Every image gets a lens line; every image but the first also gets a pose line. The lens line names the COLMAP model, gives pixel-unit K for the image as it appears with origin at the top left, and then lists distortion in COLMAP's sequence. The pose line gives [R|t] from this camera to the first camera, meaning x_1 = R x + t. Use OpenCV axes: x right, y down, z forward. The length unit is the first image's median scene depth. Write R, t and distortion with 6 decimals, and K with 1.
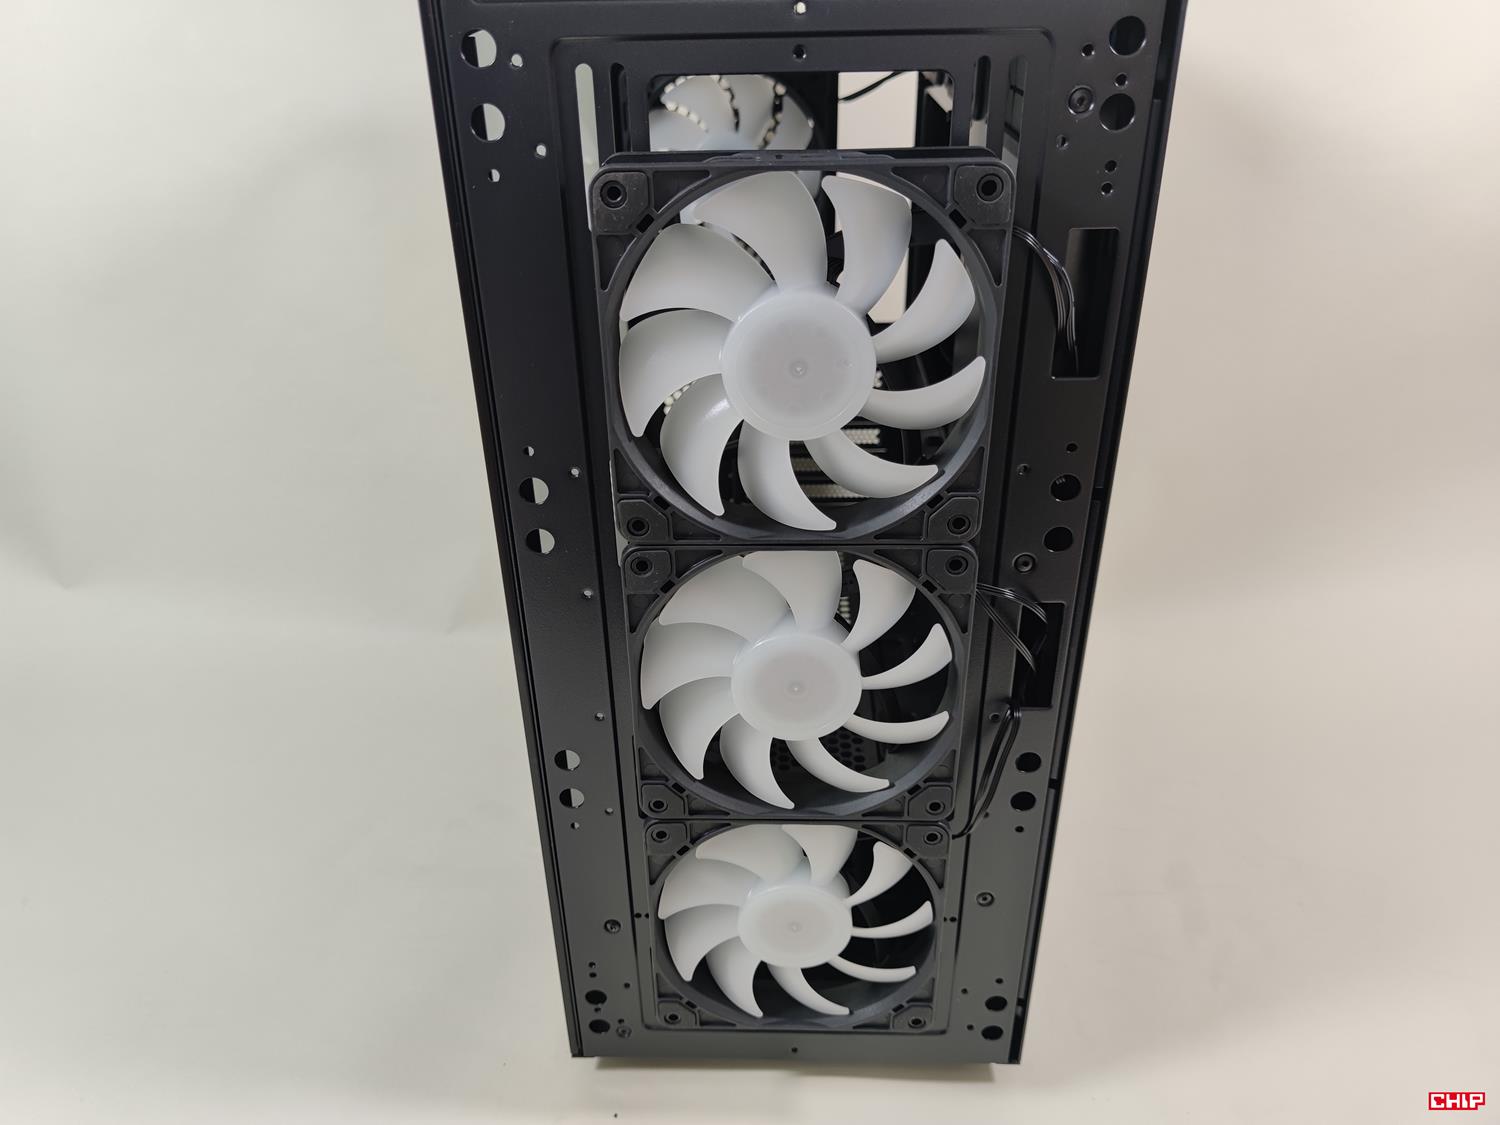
lens RADIAL K [[1075.1, 0, 747.4], [0, 1075.1, 566.0], [0, 0, 1]] dist [-0.021568, -0.032913]
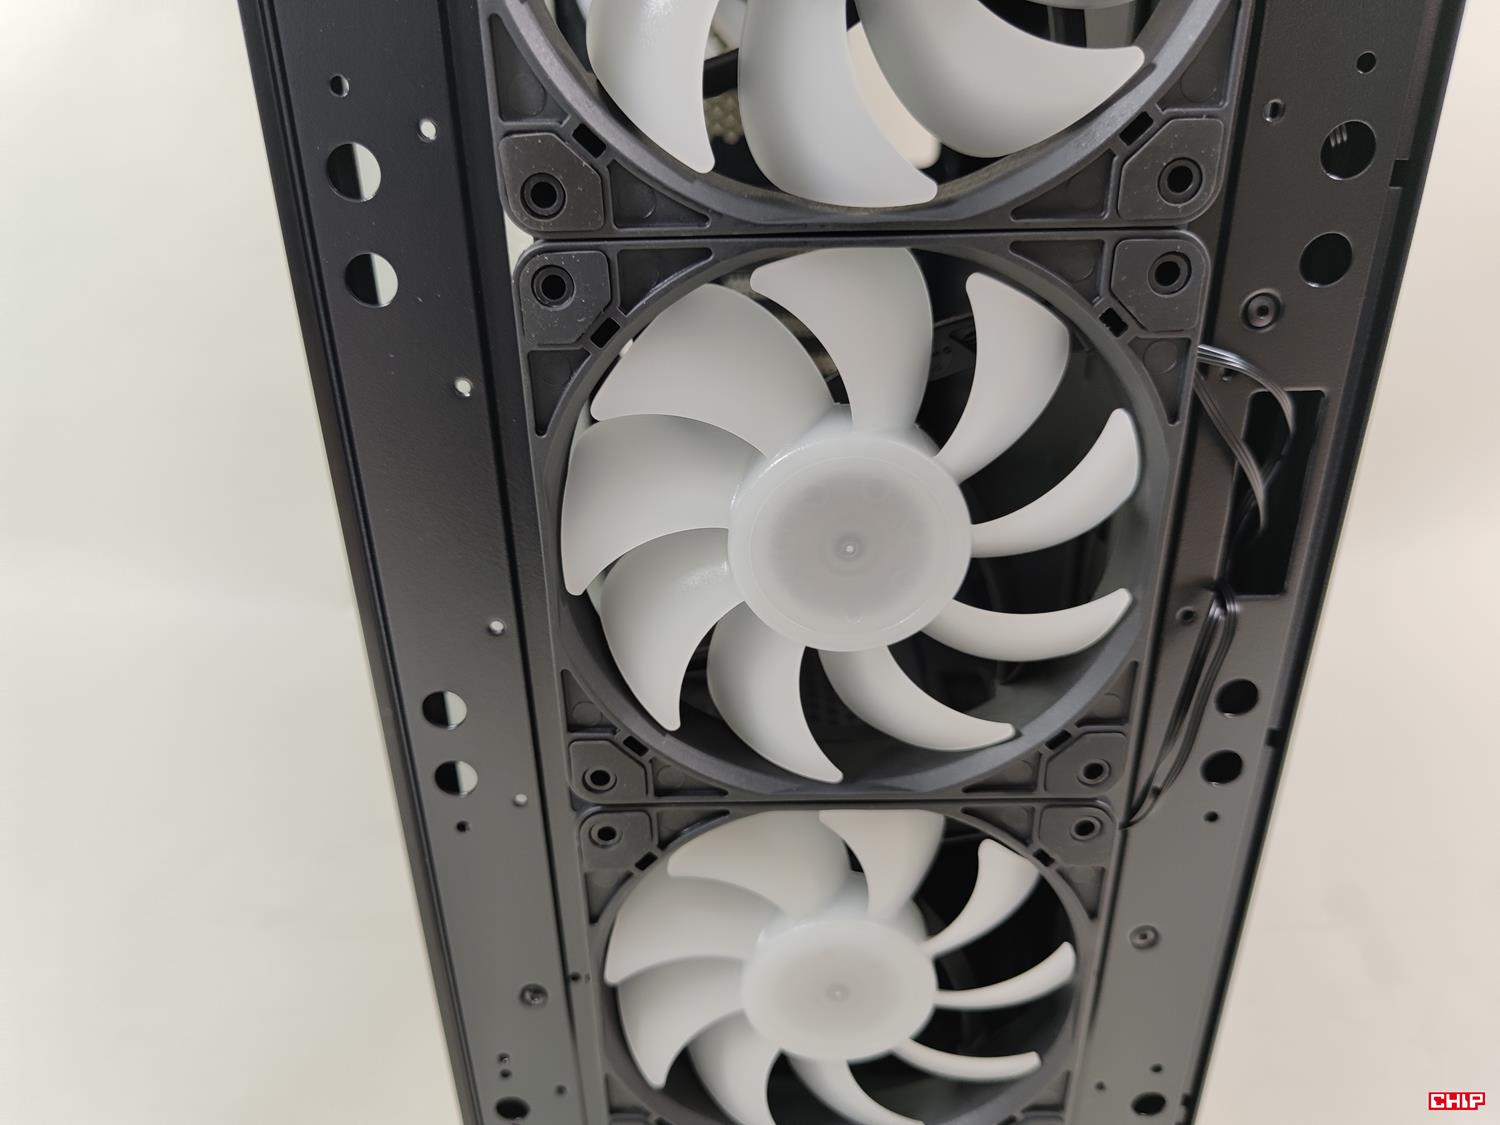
lens RADIAL K [[1075.1, 0, 747.2], [0, 1075.1, 553.8], [0, 0, 1]] dist [-0.021568, -0.032913]
pose [[0.999709, -0.012489, 0.020622, -0.016525], [0.013486, 0.998710, -0.048964, 0.136824], [-0.019983, 0.049227, 0.998588, 0.443356]]
